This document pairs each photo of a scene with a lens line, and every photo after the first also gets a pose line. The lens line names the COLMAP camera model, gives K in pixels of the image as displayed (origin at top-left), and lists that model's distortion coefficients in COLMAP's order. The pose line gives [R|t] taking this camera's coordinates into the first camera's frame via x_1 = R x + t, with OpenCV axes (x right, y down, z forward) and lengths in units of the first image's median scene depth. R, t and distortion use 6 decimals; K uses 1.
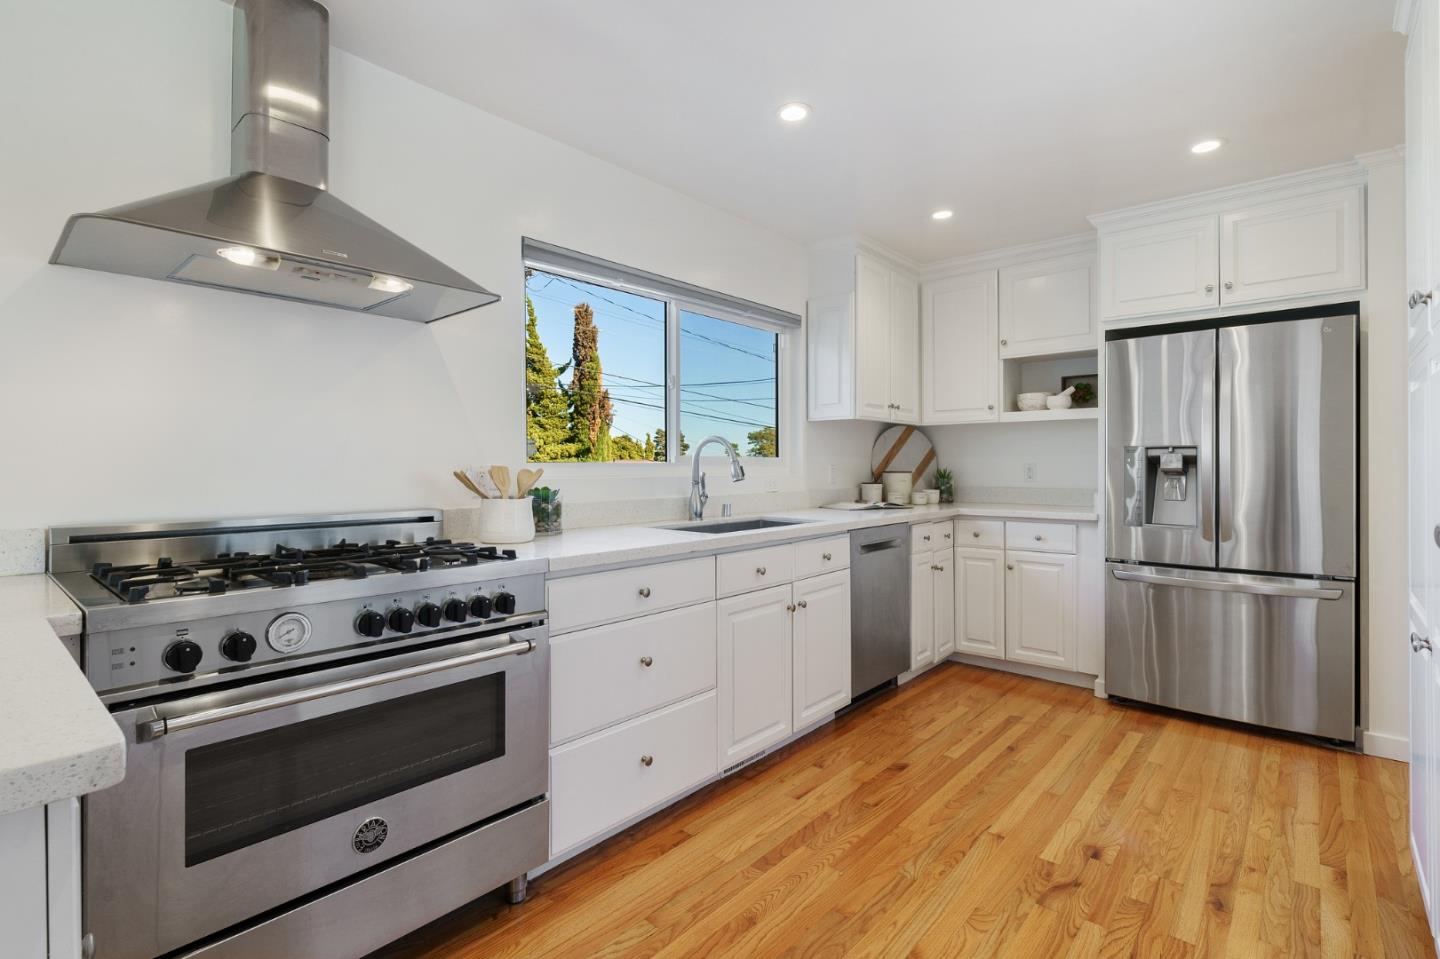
lens RADIAL K [[699.0, 0, 716.5], [0, 699.0, 456.8], [0, 0, 1]] dist [-0.000115, 0.000273]
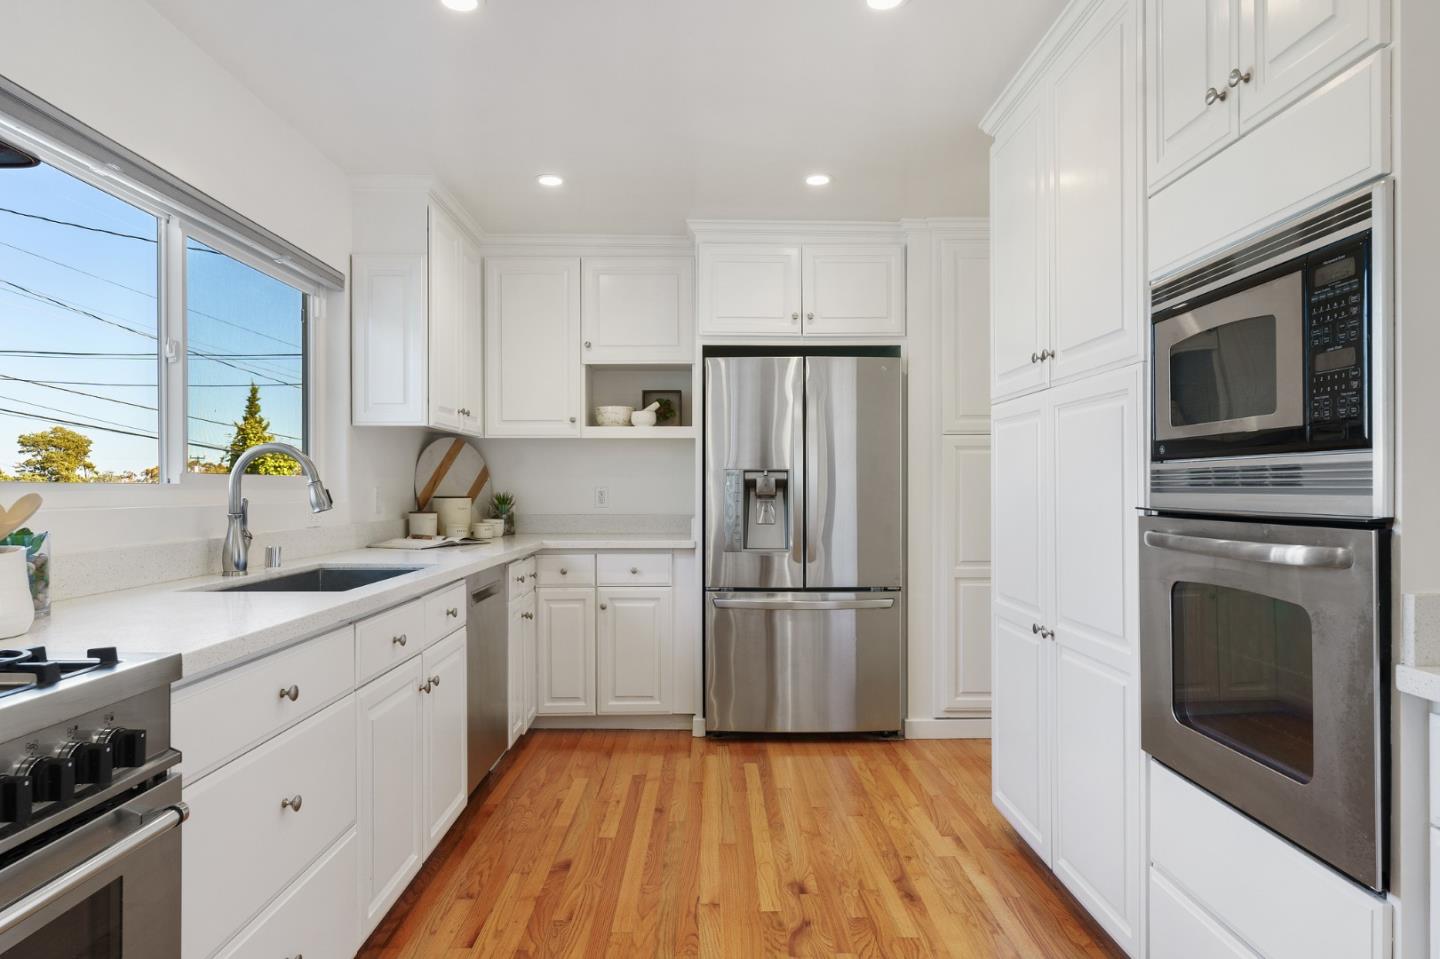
lens RADIAL K [[886.6, 0, 720.0], [0, 886.6, 479.5], [0, 0, 1]] dist [-0.001272, -0.000175]
pose [[0.734784, 0.007772, 0.678257, -0.255303], [-0.009210, 0.999956, -0.001481, 0.001517], [-0.678239, -0.005158, 0.734823, 0.117351]]
